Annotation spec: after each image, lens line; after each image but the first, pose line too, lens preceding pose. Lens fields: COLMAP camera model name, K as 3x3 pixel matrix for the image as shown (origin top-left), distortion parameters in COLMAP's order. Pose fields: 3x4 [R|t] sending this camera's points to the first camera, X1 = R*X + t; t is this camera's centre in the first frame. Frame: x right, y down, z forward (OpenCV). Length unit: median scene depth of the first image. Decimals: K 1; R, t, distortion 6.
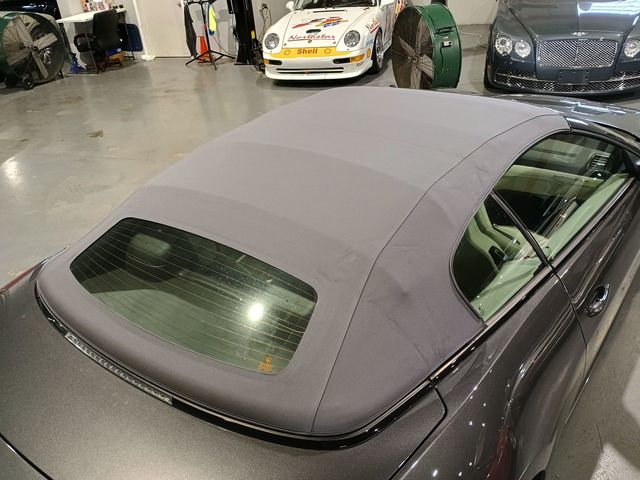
lens RADIAL K [[538.4, 0, 320.0], [0, 538.4, 240.0], [0, 0, 1]] dist [0.070420, -0.098406]
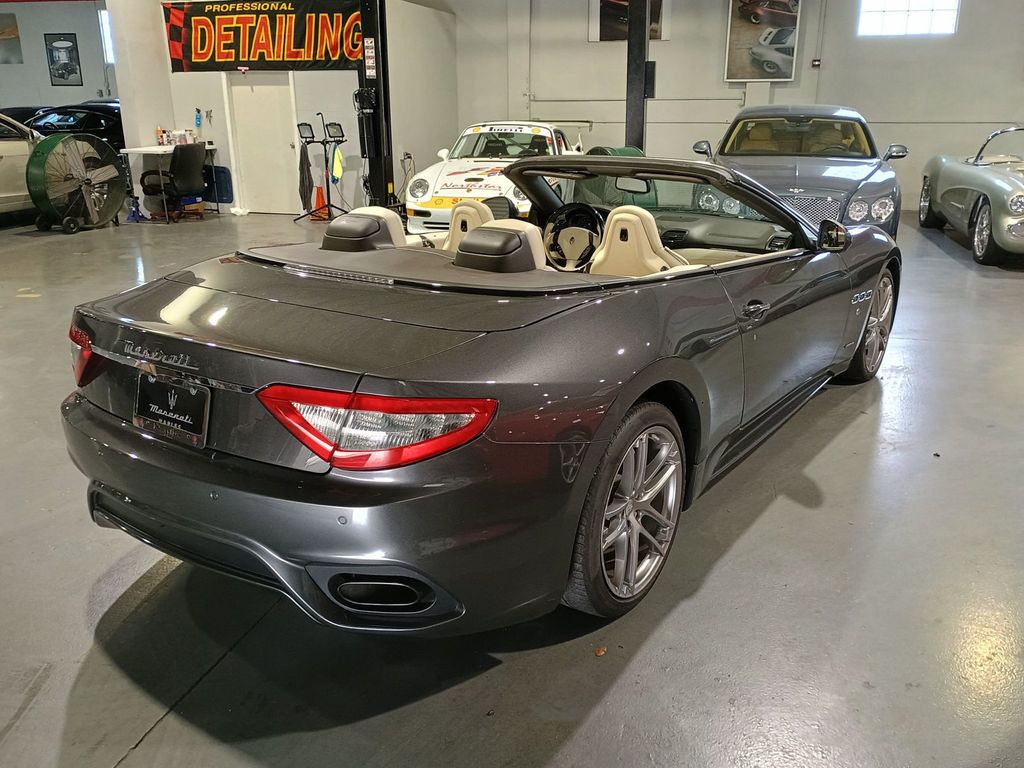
lens RADIAL K [[870.4, 0, 526.8], [0, 870.4, 381.1], [0, 0, 1]] dist [0.064887, -0.083860]
pose [[0.995604, 0.055219, 0.075650, -0.013023], [-0.037939, 0.976252, -0.213290, 0.133127], [-0.085631, 0.209482, 0.974056, -0.135302]]
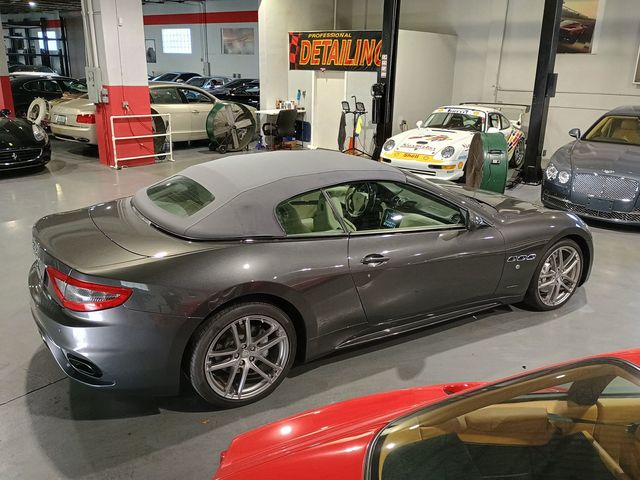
lens RADIAL K [[544.0, 0, 329.2], [0, 544.0, 238.2], [0, 0, 1]] dist [0.064887, -0.083860]
pose [[0.927973, 0.203378, -0.312256, 0.195642], [-0.262732, 0.951310, -0.161188, 0.080686], [0.264270, 0.231618, 0.936224, -0.181124]]
